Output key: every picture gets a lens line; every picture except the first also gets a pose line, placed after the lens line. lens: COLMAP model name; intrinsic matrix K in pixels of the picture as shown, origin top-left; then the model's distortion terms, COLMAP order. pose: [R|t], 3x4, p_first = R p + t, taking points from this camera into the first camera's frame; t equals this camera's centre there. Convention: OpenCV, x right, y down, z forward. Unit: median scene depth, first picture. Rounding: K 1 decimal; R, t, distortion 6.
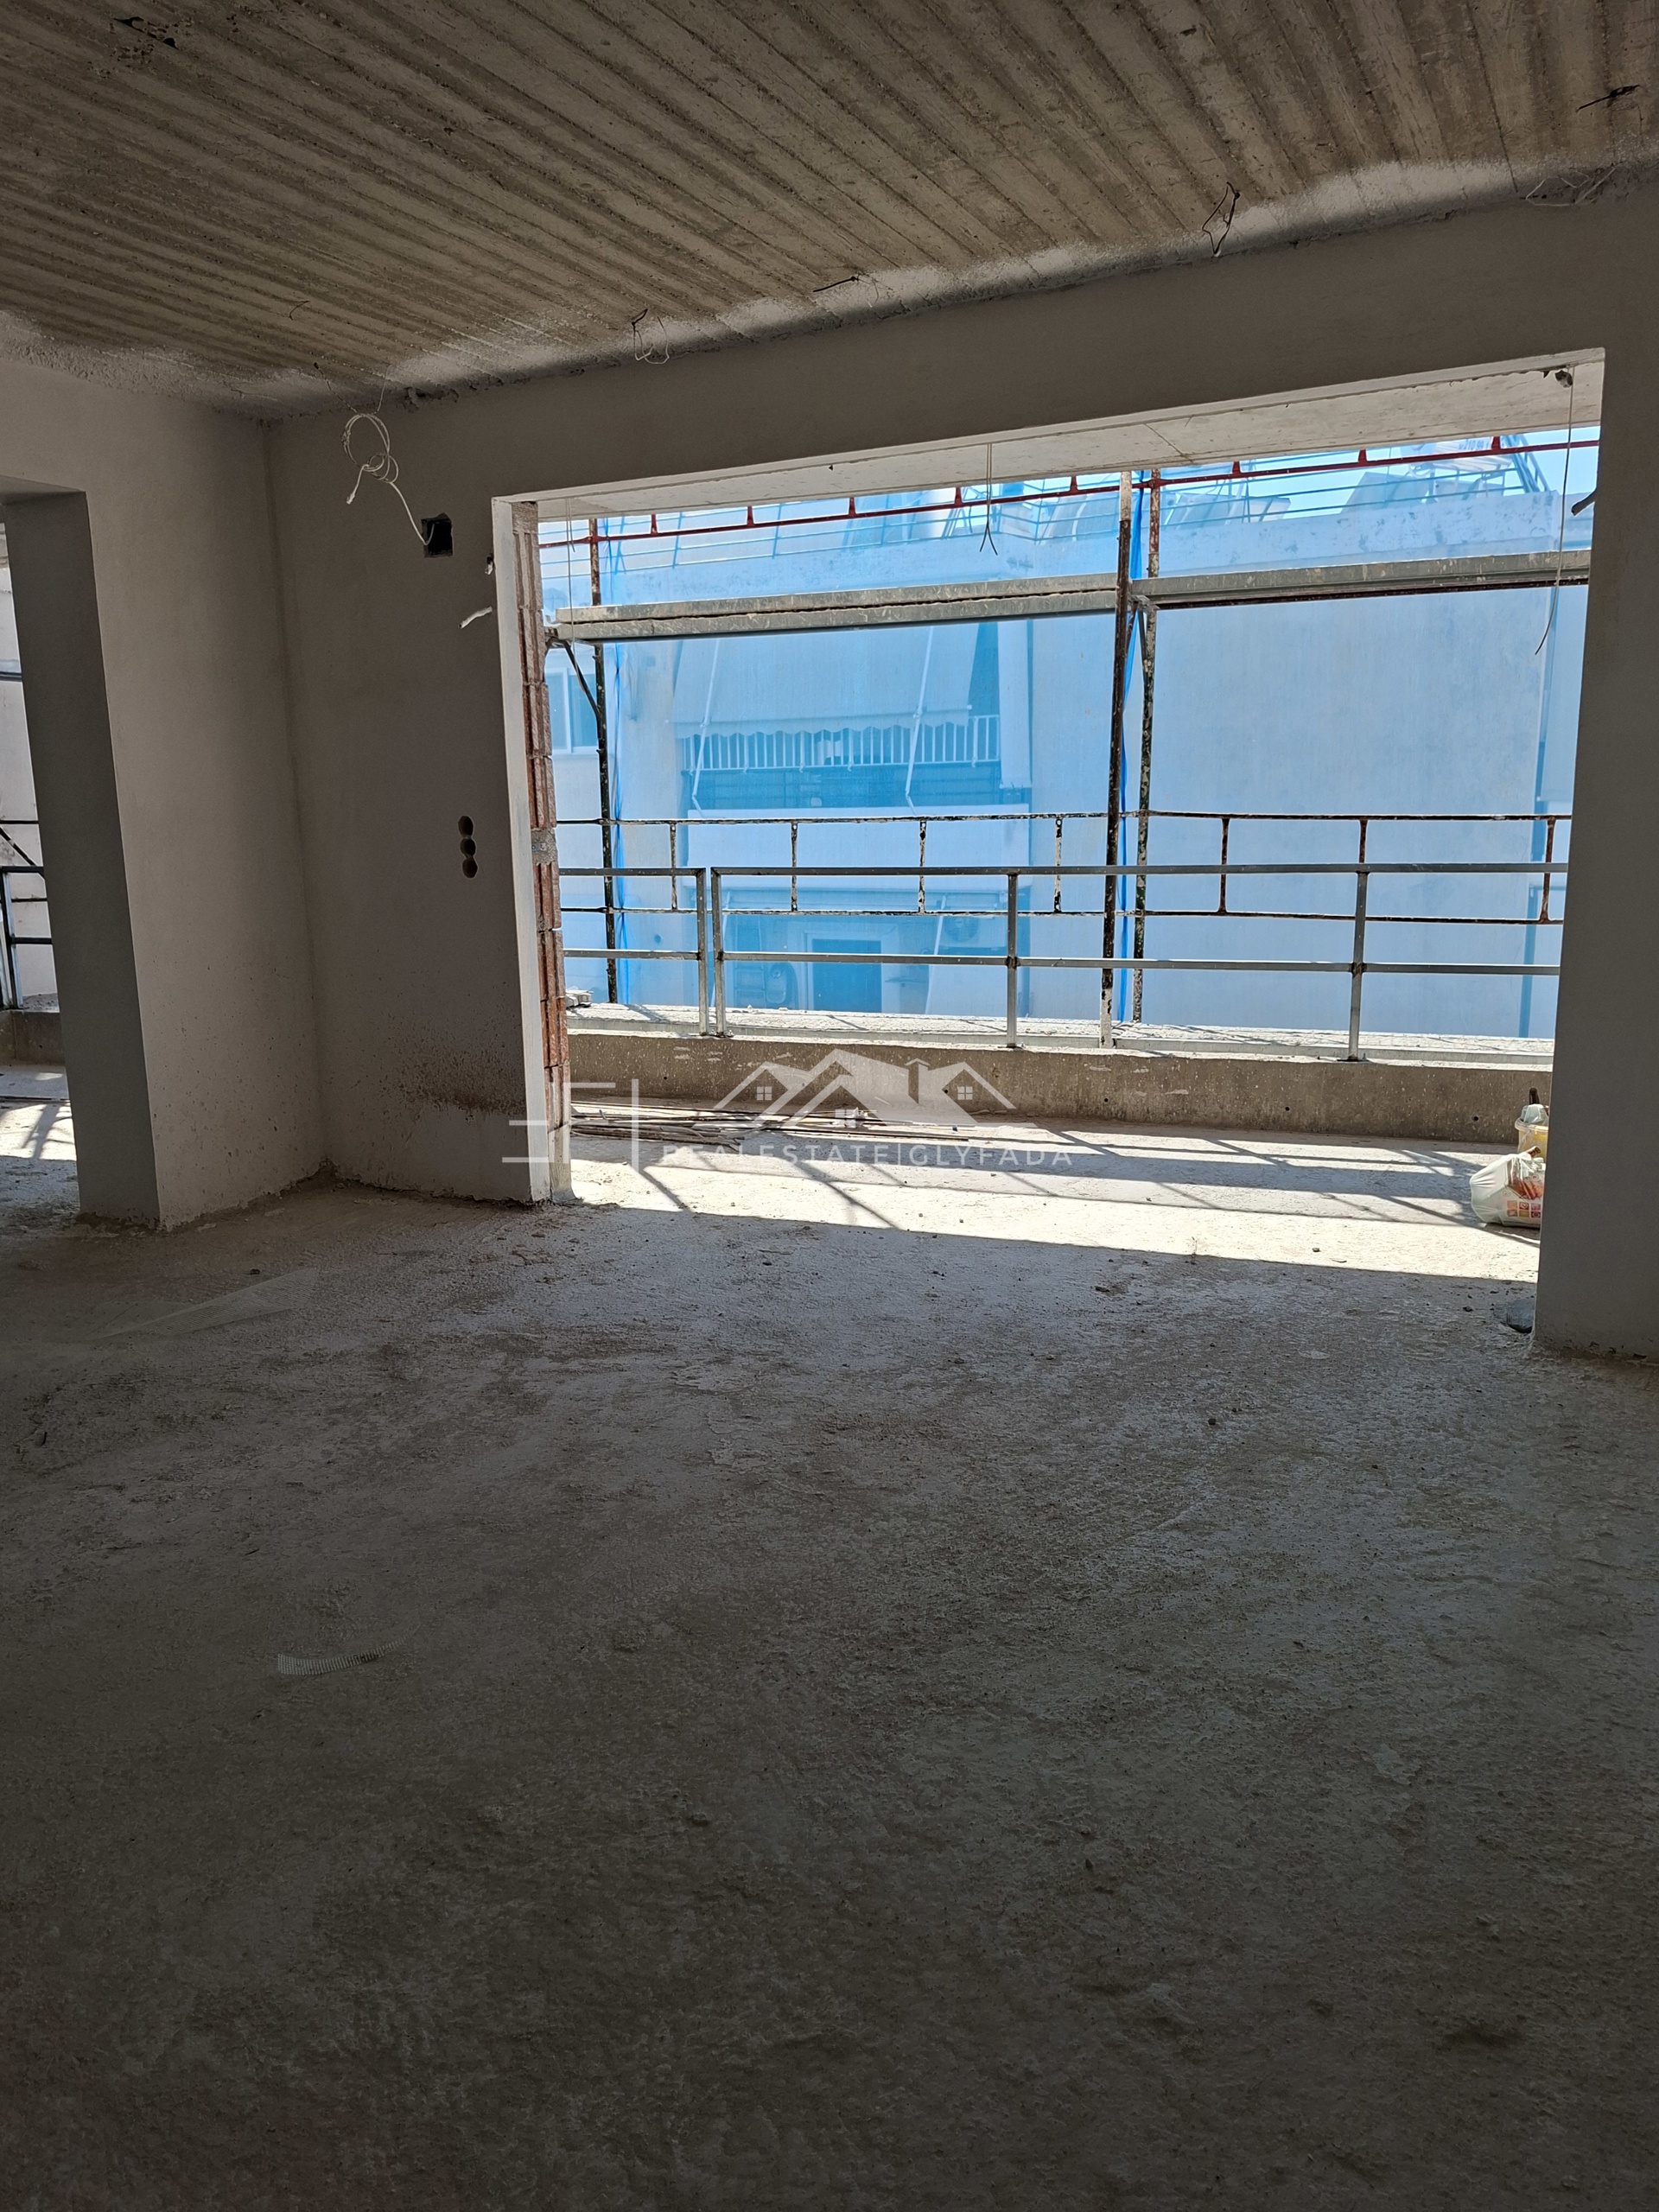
lens RADIAL K [[1542.6, 0, 795.5], [0, 1542.6, 1084.8], [0, 0, 1]] dist [0.096746, -0.114541]
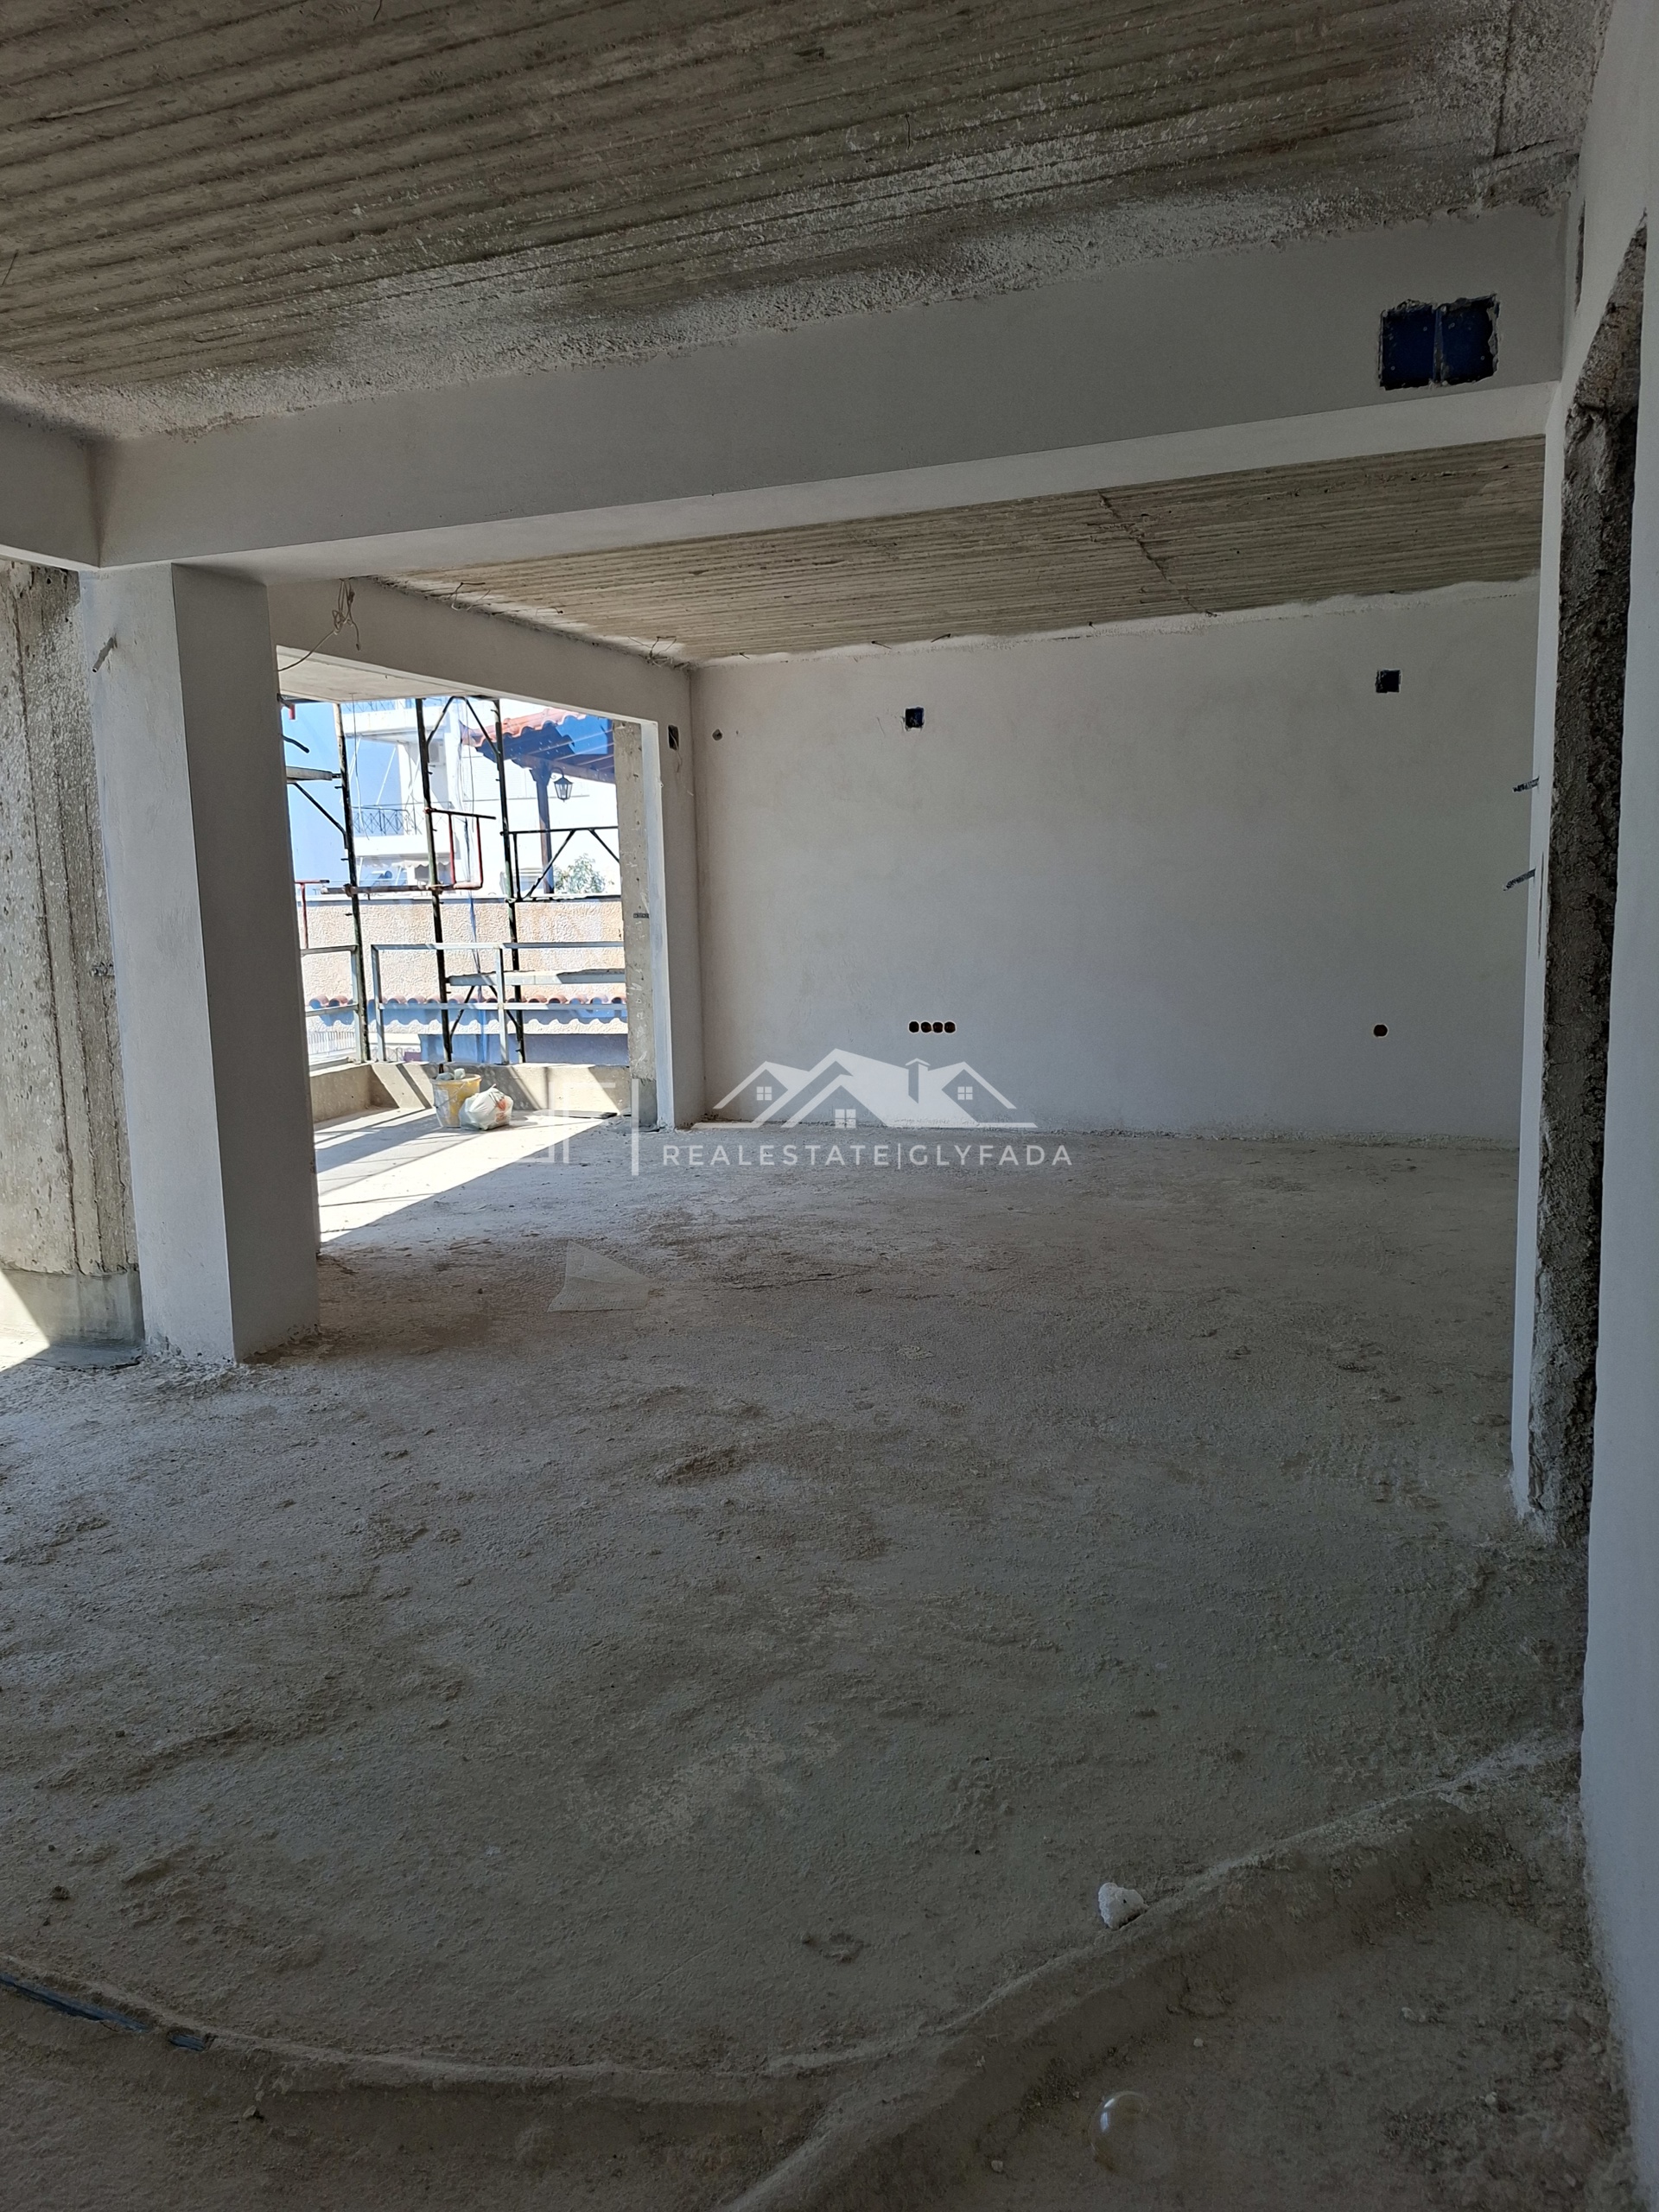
lens RADIAL K [[1524.3, 0, 793.2], [0, 1524.3, 1094.7], [0, 0, 1]] dist [0.114885, -0.144397]
pose [[-0.106298, -0.113174, 0.987873, -1.765731], [0.208925, 0.968781, 0.133467, -0.151954], [-0.972137, 0.220579, -0.079335, 0.977927]]
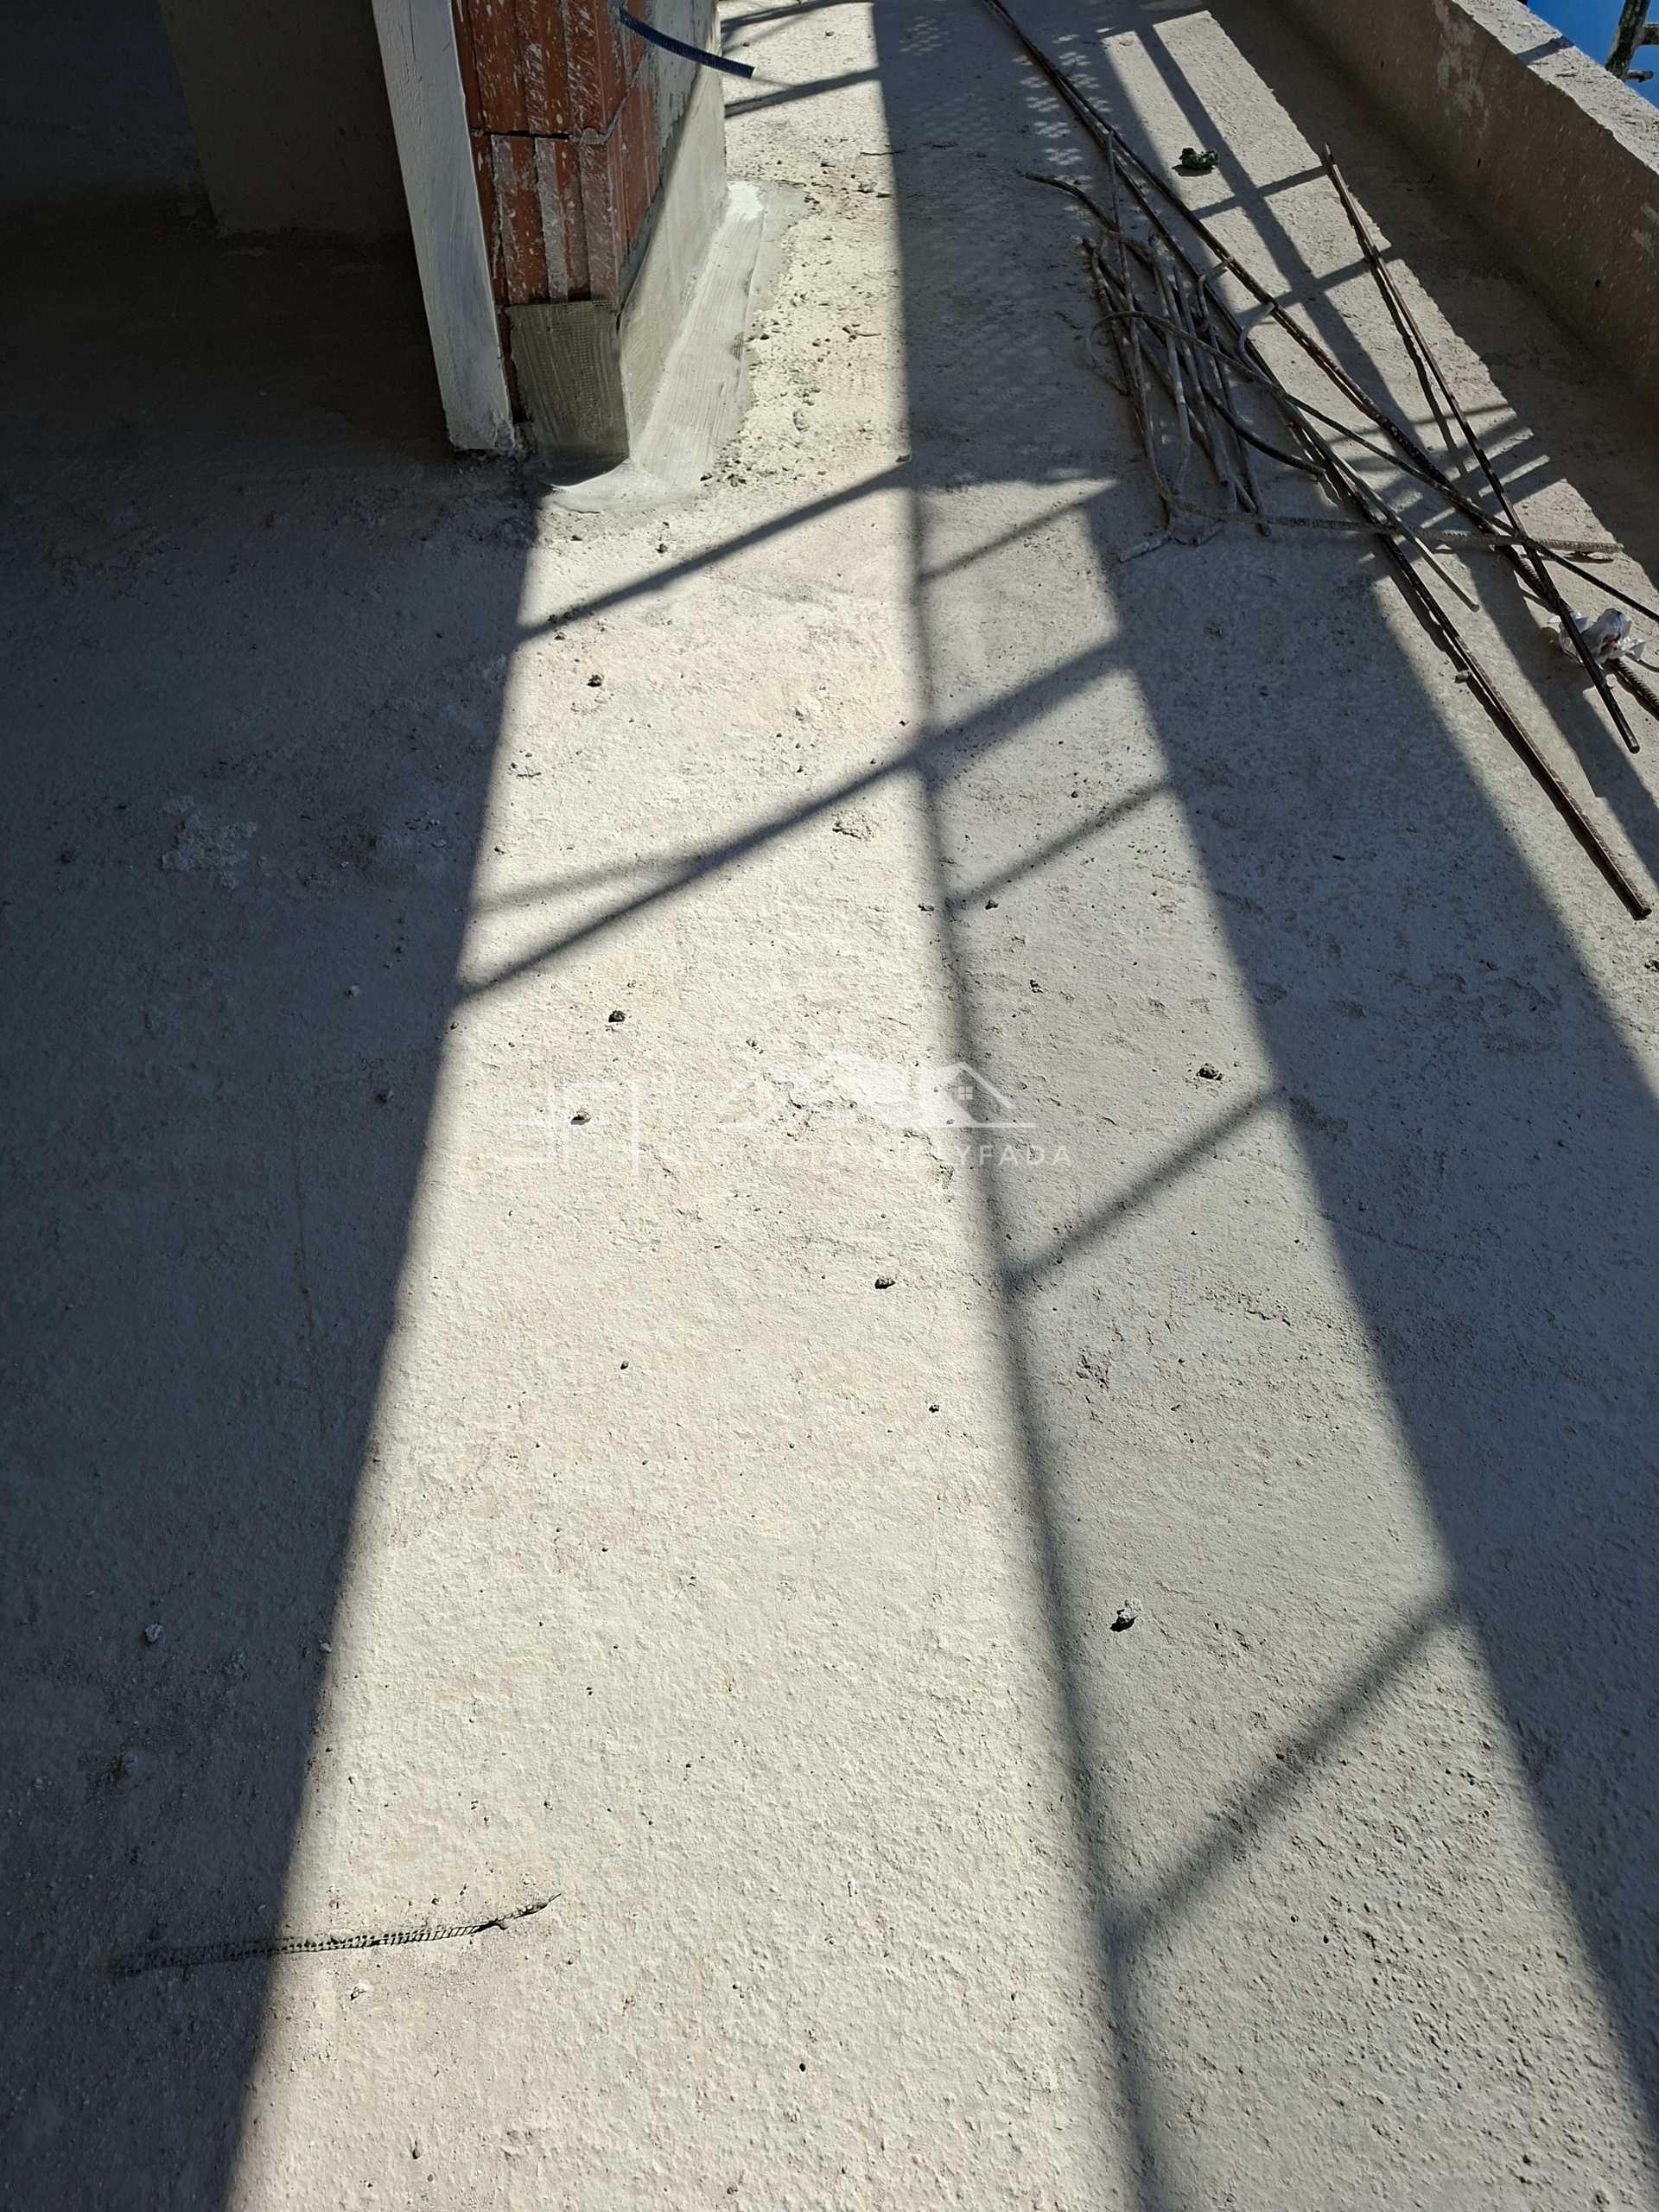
lens RADIAL K [[1542.6, 0, 795.5], [0, 1542.6, 1084.8], [0, 0, 1]] dist [0.096746, -0.114541]
pose [[0.367649, 0.693214, -0.619910, 0.411581], [-0.160958, 0.703968, 0.691752, -0.185815], [0.915929, -0.154543, 0.370392, 1.194403]]
